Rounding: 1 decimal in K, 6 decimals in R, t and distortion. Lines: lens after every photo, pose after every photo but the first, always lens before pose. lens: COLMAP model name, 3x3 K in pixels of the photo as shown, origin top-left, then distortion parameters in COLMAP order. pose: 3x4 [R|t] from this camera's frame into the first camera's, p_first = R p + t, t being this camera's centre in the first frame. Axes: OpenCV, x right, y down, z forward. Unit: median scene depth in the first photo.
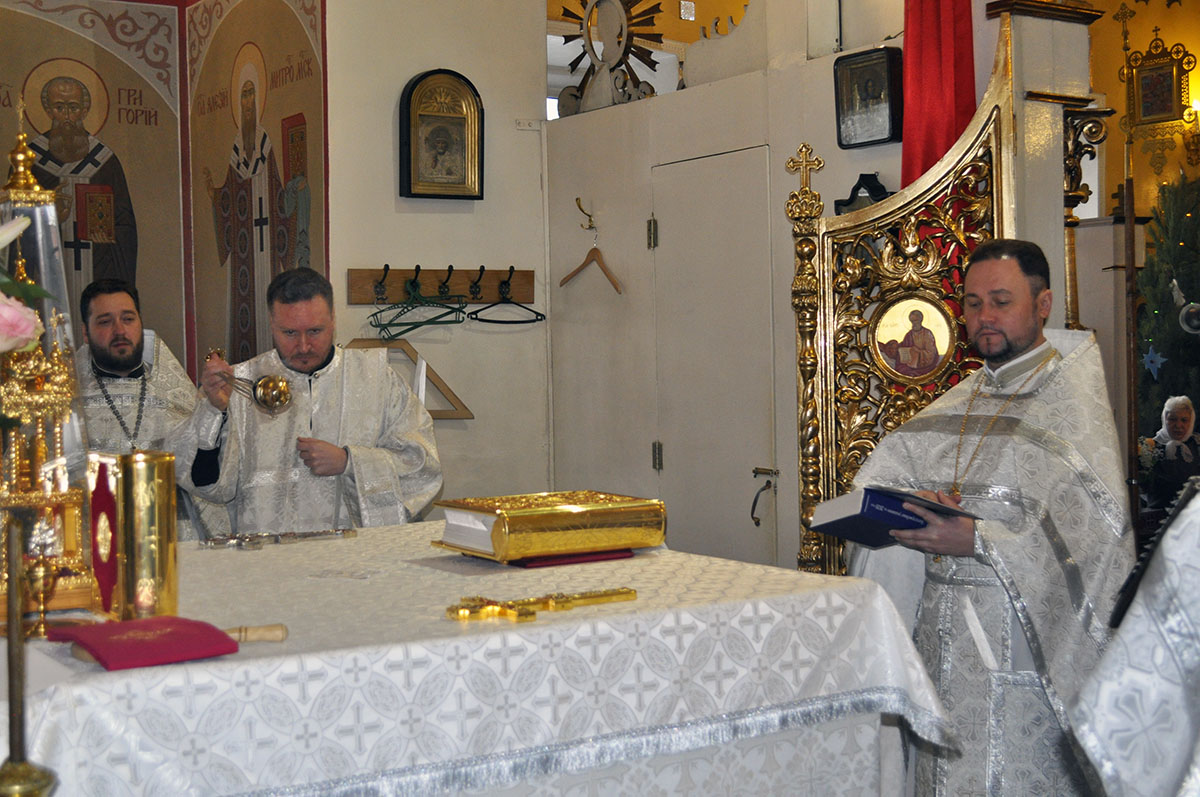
lens RADIAL K [[1717.8, 0, 598.9], [0, 1717.8, 395.9], [0, 0, 1]] dist [0.070866, 0.000000]
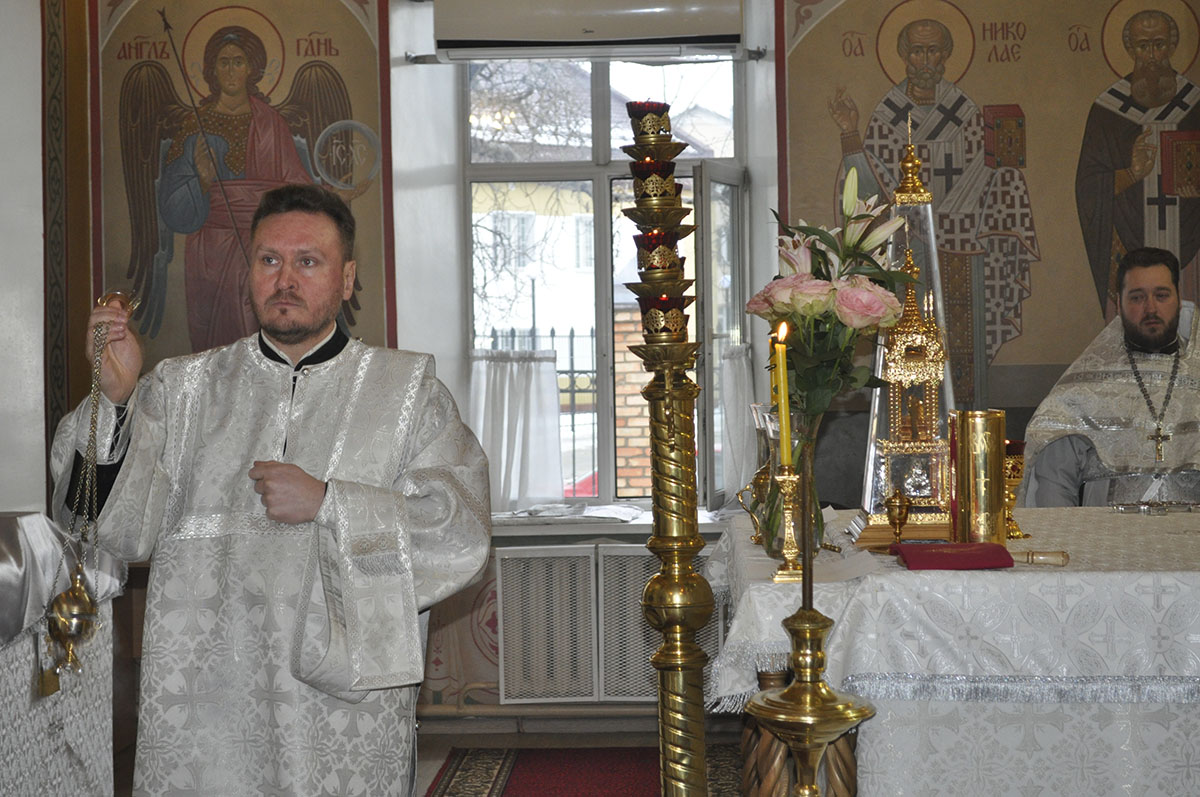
lens RADIAL K [[2316.1, 0, 600.1], [0, 2316.1, 397.2], [0, 0, 1]] dist [0.001436, 0.000000]
pose [[0.836116, 0.019961, -0.548190, 0.152579], [-0.016421, 0.999801, 0.011359, 0.003587], [0.548308, -0.000495, 0.836277, -0.189975]]
